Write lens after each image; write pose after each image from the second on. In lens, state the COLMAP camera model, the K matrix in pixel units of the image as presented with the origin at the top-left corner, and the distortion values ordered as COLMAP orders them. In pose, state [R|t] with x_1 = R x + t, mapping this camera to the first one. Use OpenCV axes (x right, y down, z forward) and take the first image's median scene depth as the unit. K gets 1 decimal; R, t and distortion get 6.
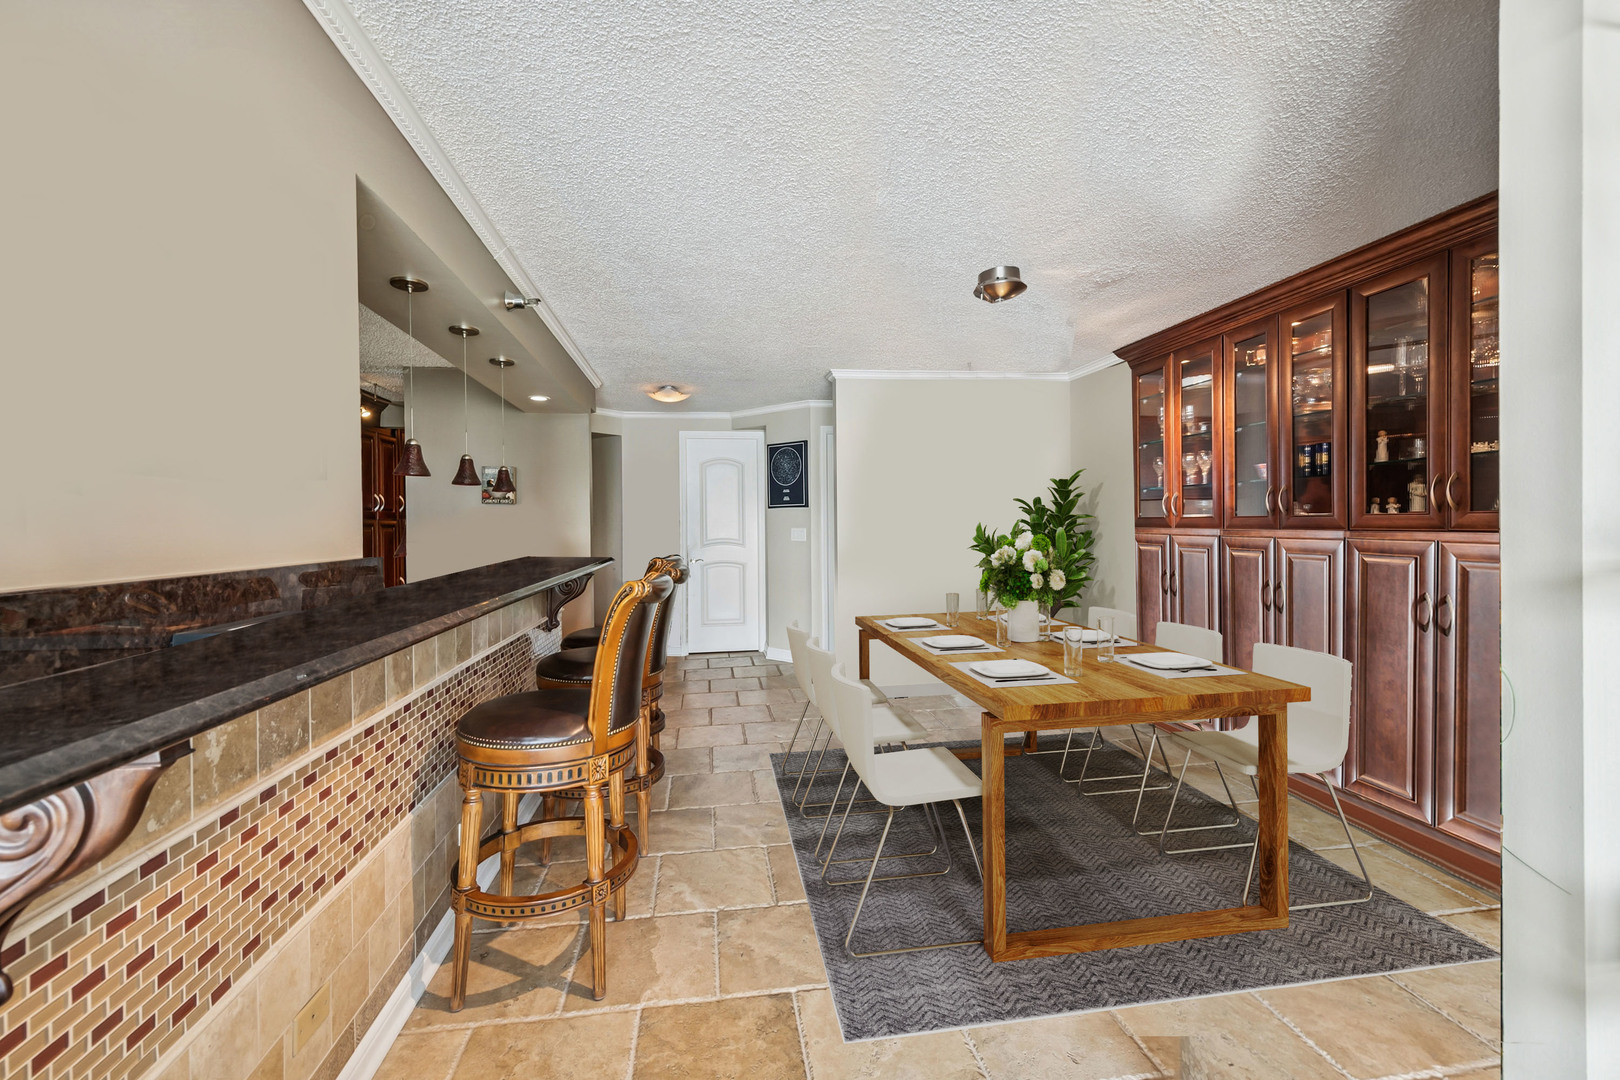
lens RADIAL K [[668.7, 0, 800.6], [0, 668.7, 525.0], [0, 0, 1]] dist [0.003034, 0.000518]
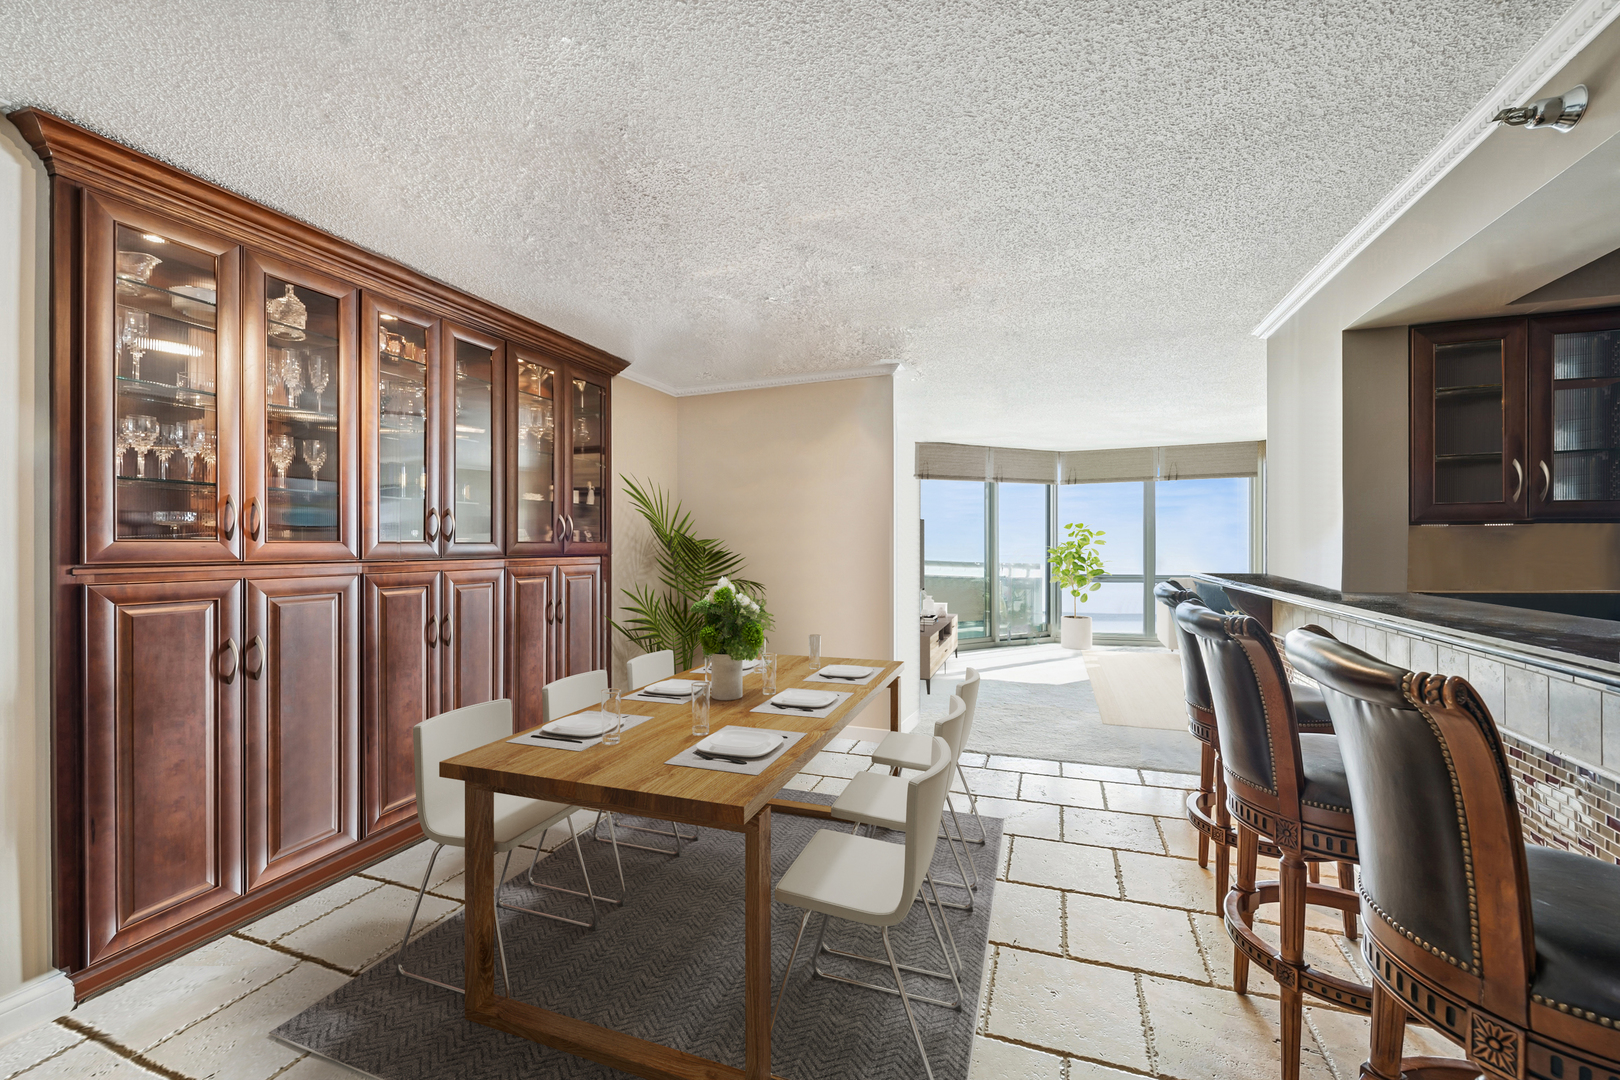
lens RADIAL K [[668.7, 0, 802.4], [0, 668.7, 547.3], [0, 0, 1]] dist [0.003034, 0.000518]
pose [[-0.882636, 0.022737, 0.469506, -0.178512], [0.028972, 0.999562, 0.006060, -0.004484], [-0.469163, 0.018952, -0.882908, 1.609488]]
